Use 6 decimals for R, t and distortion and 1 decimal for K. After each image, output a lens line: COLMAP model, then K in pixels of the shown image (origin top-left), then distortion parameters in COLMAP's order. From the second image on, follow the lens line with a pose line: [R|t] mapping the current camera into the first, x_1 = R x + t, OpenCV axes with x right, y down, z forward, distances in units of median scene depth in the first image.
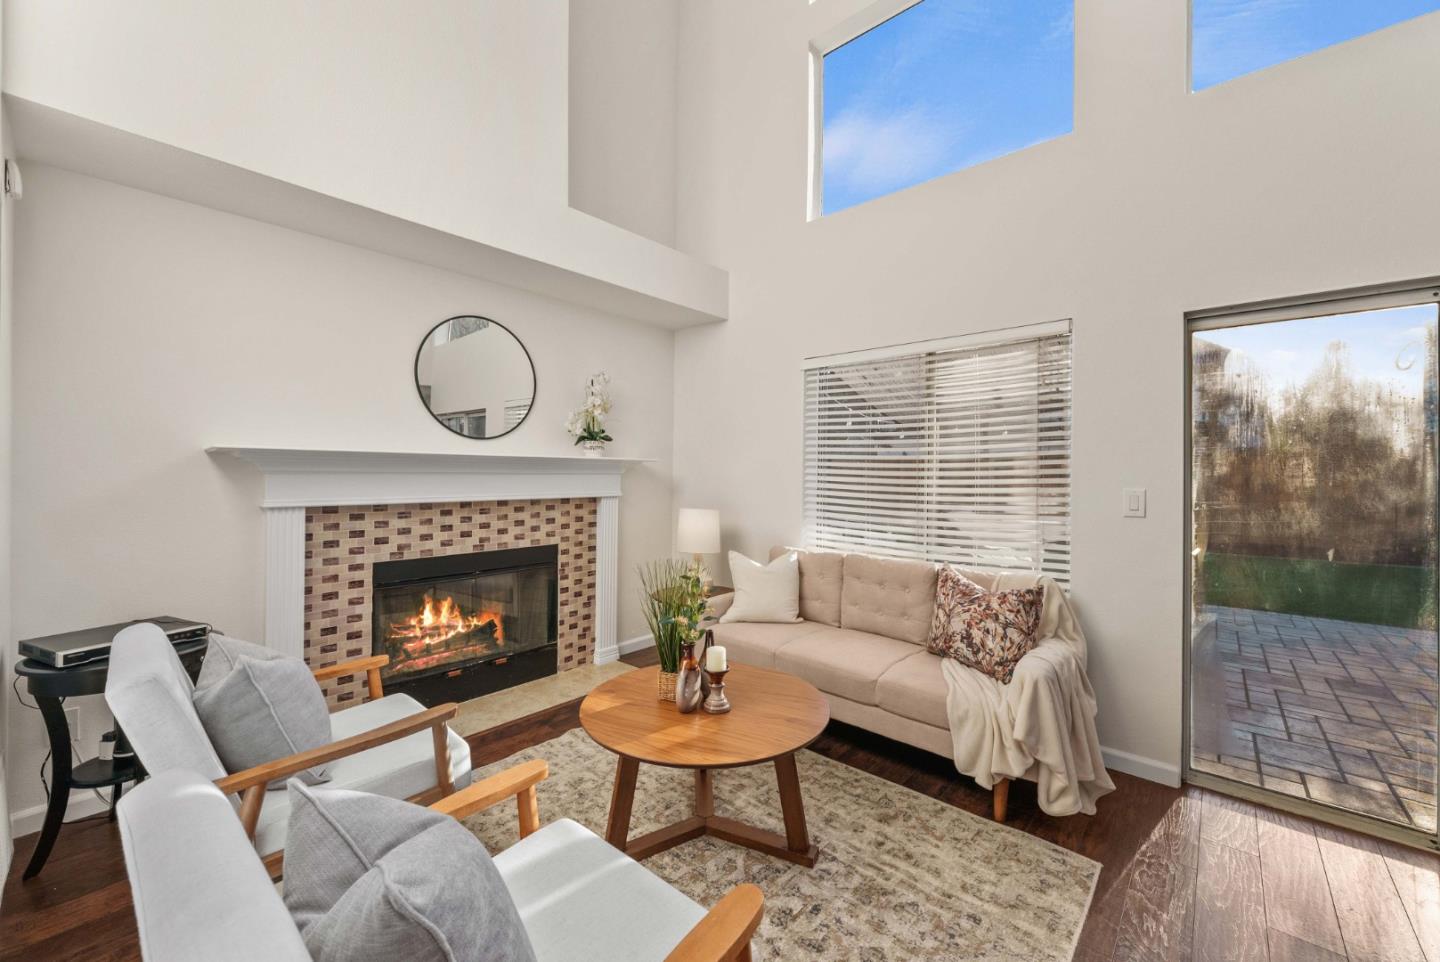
lens RADIAL K [[567.9, 0, 719.5], [0, 567.9, 469.6], [0, 0, 1]] dist [0.000259, -0.000049]
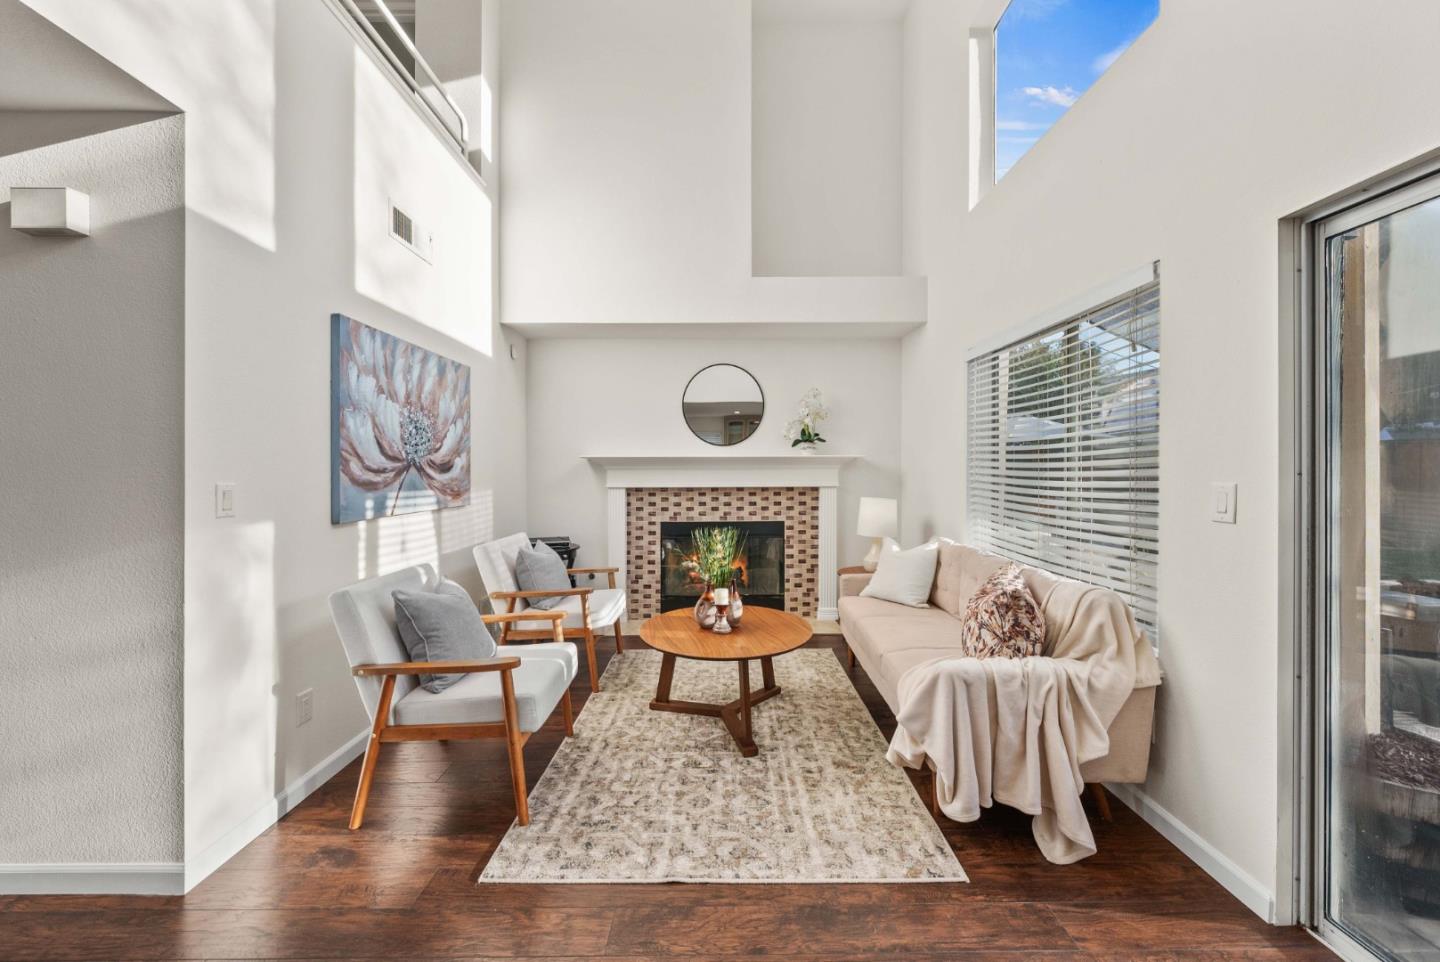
lens RADIAL K [[528.4, 0, 722.5], [0, 528.4, 468.3], [0, 0, 1]] dist [-0.001671, -0.000113]
pose [[0.668201, -0.009110, -0.743925, 0.619193], [0.012941, 0.999916, -0.000621, 0.006440], [0.743868, -0.009212, 0.668263, 0.071693]]
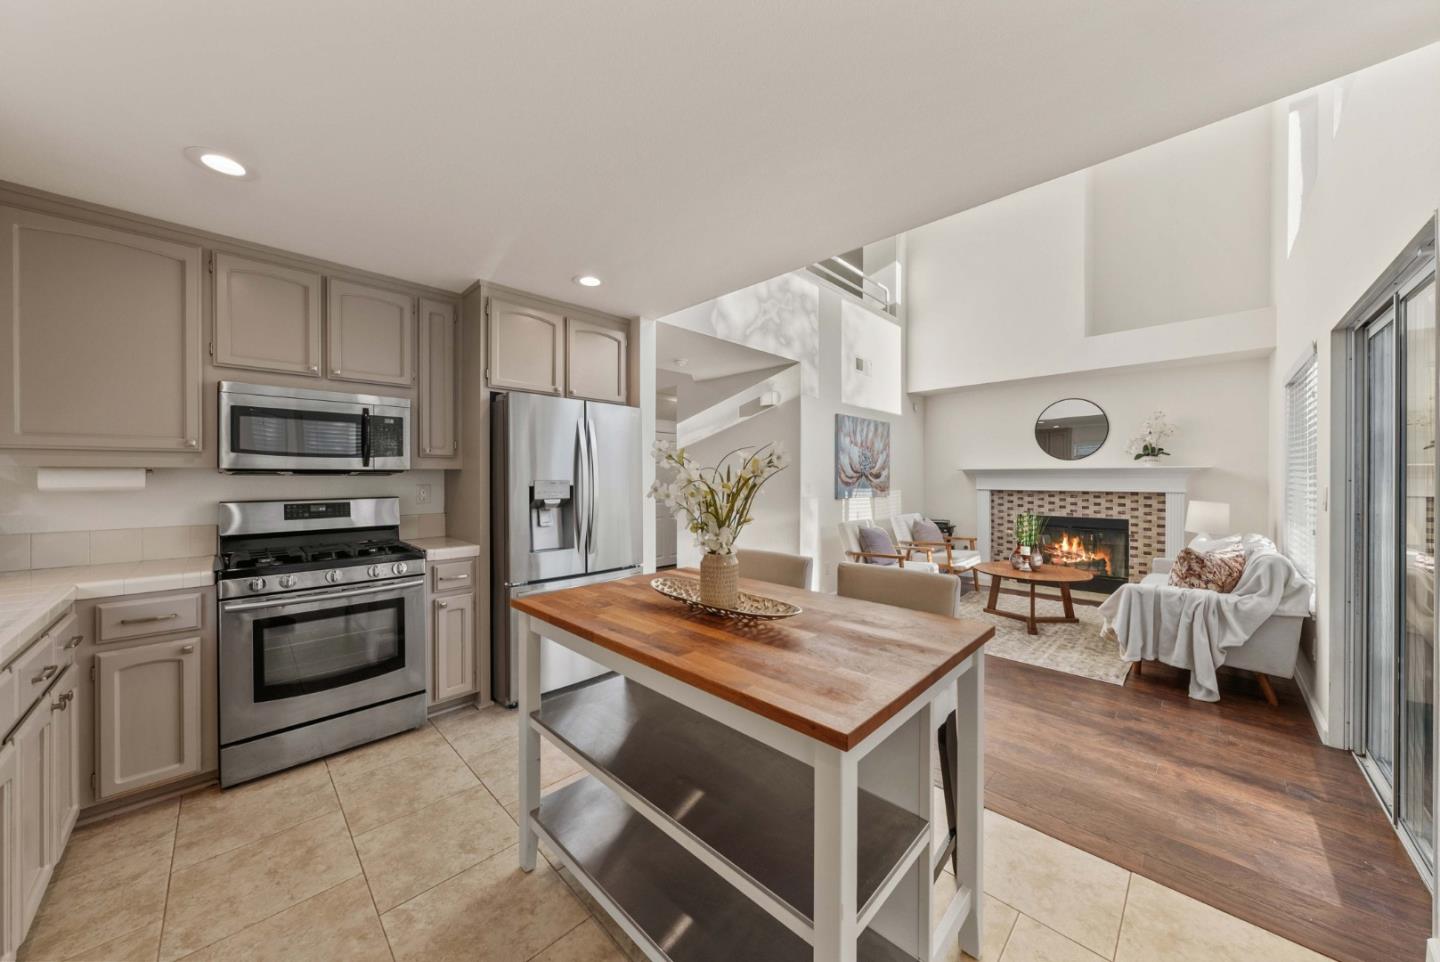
lens RADIAL K [[489.1, 0, 728.6], [0, 489.1, 477.8], [0, 0, 1]] dist [-0.000580, 0.000080]
pose [[-0.043808, -0.005788, -0.999023, 1.366908], [0.006172, 0.999963, -0.006064, 0.011692], [0.999021, -0.006431, -0.043771, -0.124182]]
